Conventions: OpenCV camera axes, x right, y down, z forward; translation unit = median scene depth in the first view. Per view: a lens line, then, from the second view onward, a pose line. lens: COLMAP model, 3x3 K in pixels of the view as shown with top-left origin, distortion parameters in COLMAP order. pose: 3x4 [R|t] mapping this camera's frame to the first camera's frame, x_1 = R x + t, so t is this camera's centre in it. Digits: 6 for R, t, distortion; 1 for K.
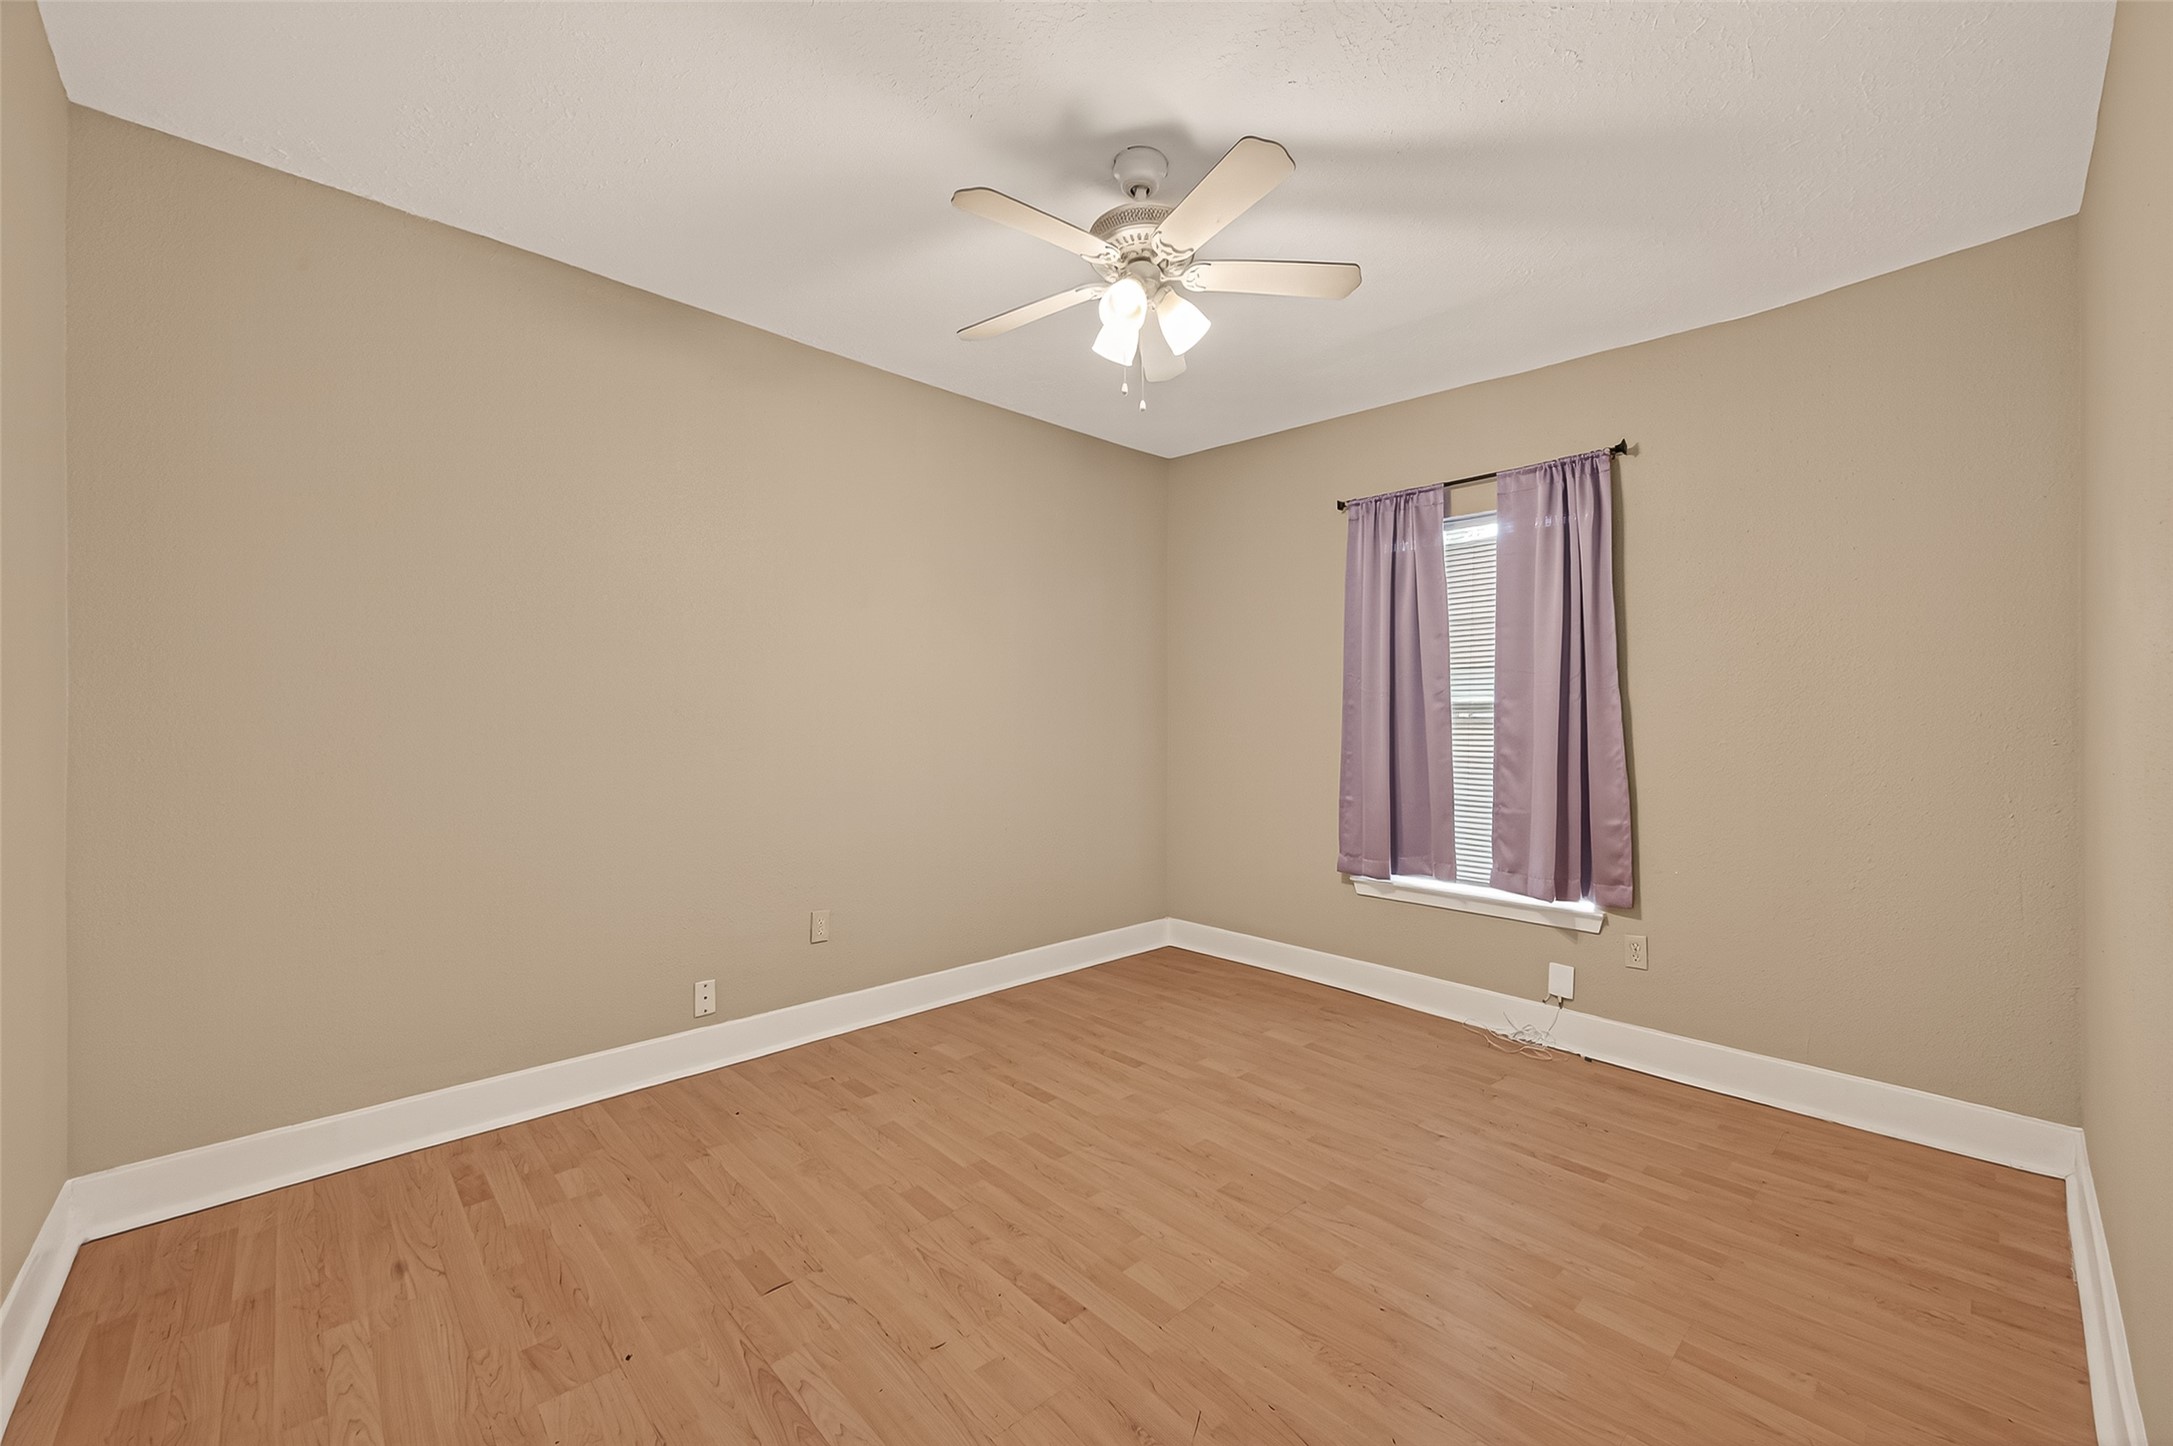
lens RADIAL K [[848.6, 0, 1092.2], [0, 848.6, 703.4], [0, 0, 1]] dist [0.005101, -0.000560]
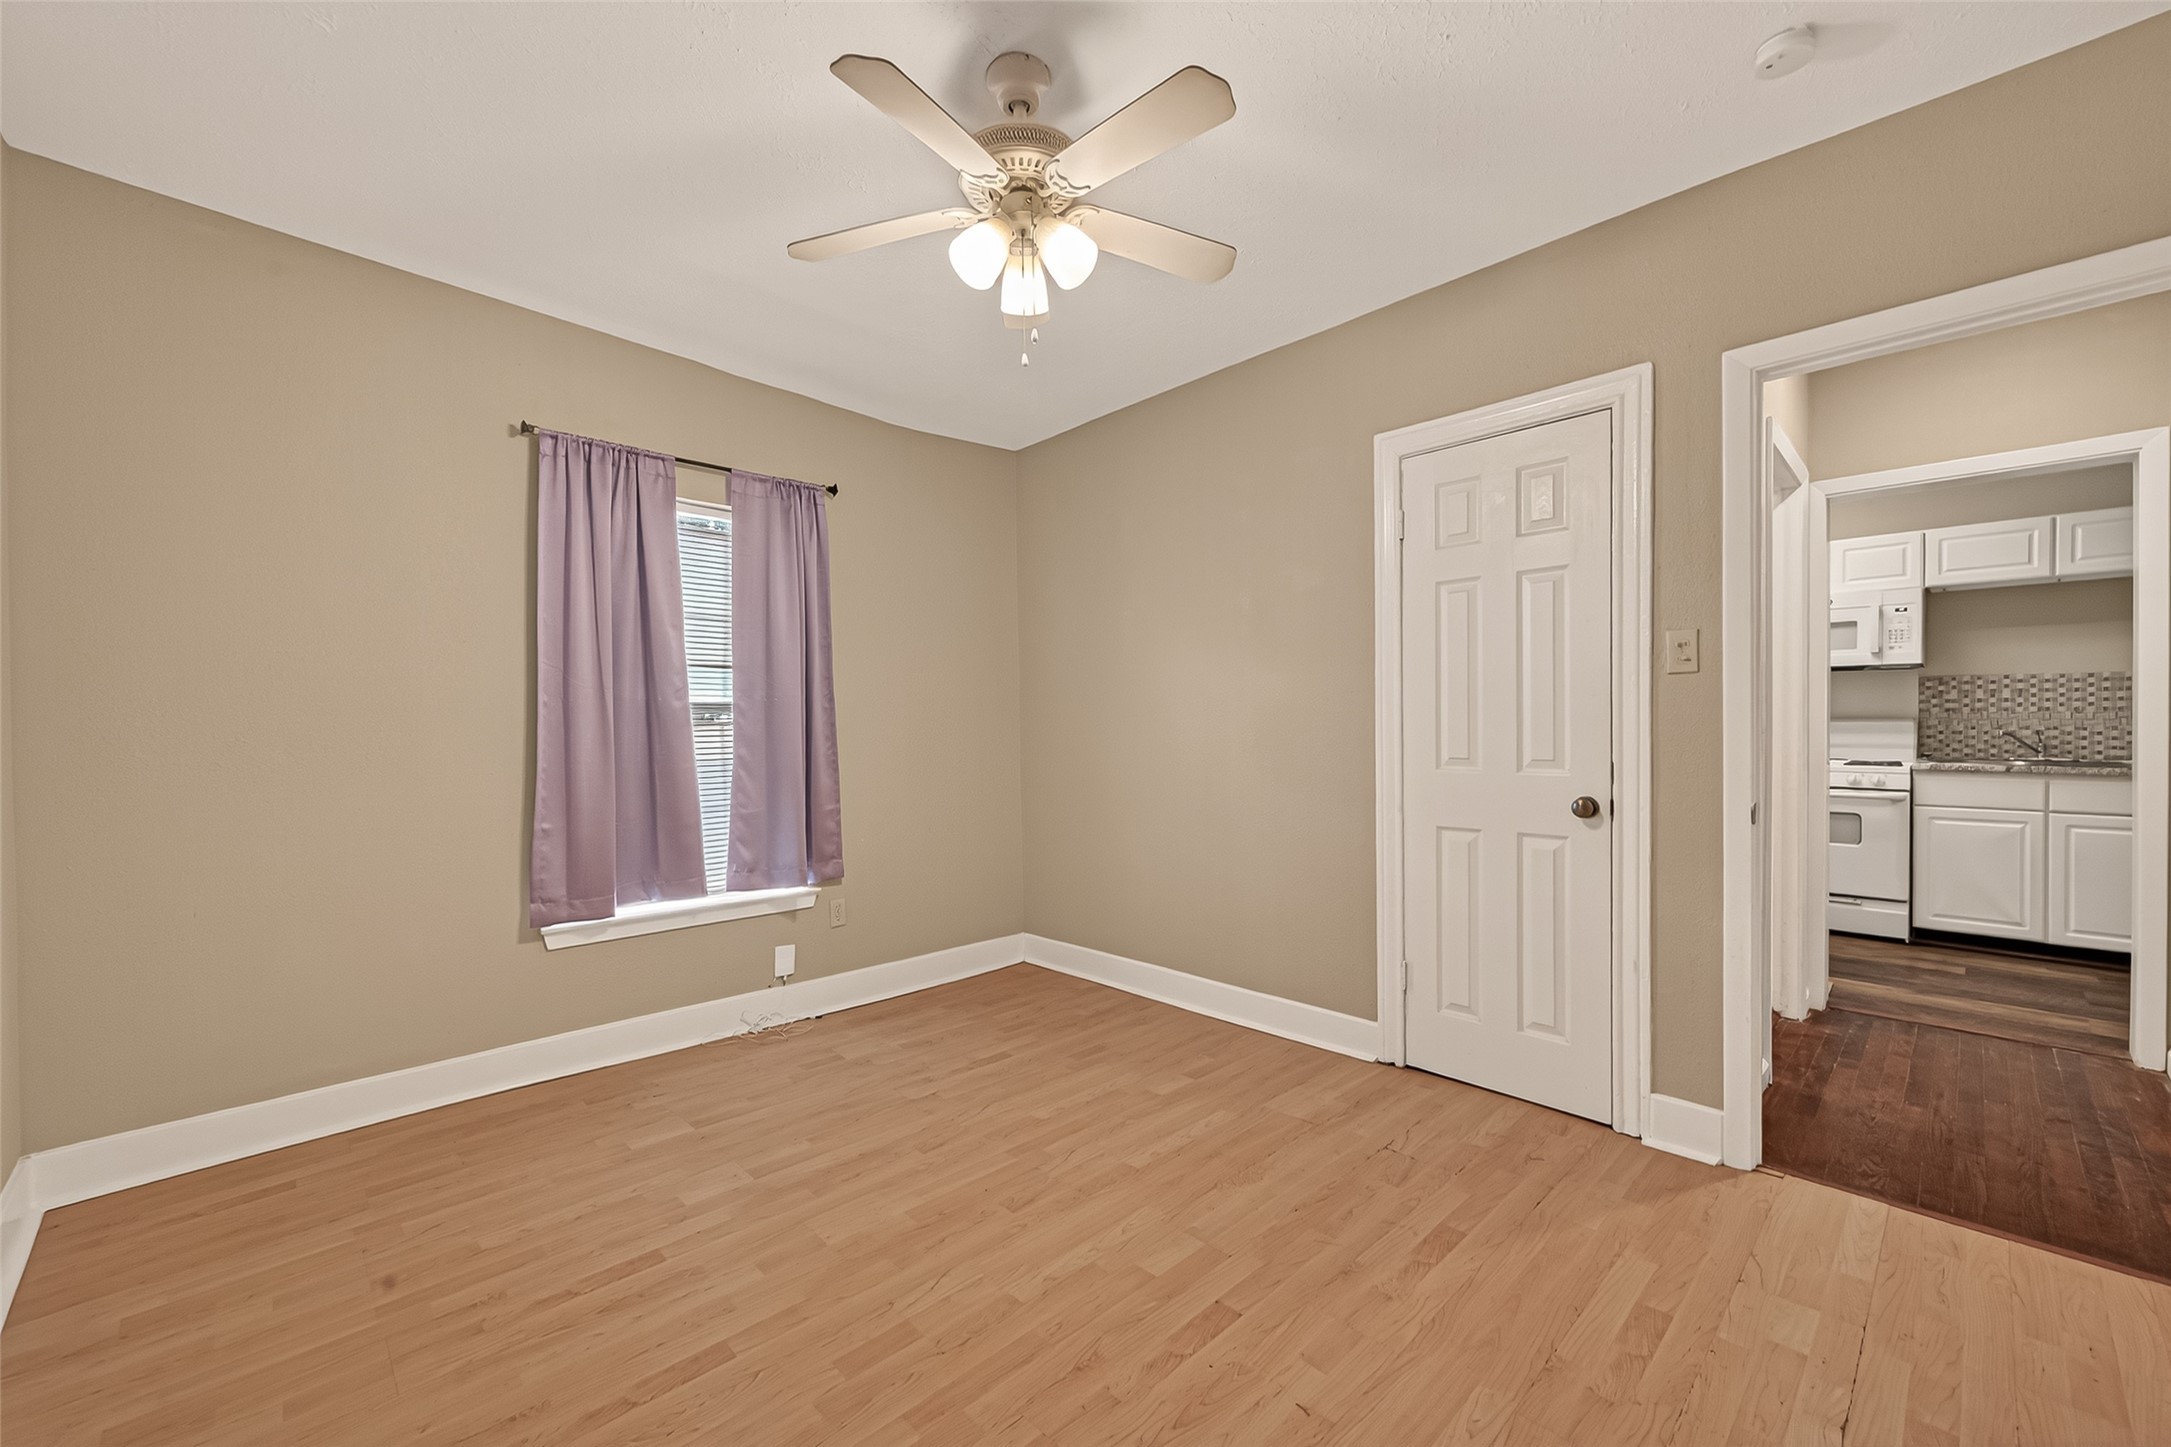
lens RADIAL K [[855.7, 0, 1092.6], [0, 855.7, 723.2], [0, 0, 1]] dist [0.006311, -0.000375]
pose [[-0.008752, -0.005383, 0.999947, -0.595436], [-0.017097, 0.999840, 0.005233, 0.011472], [-0.999816, -0.017051, -0.008842, 0.678369]]
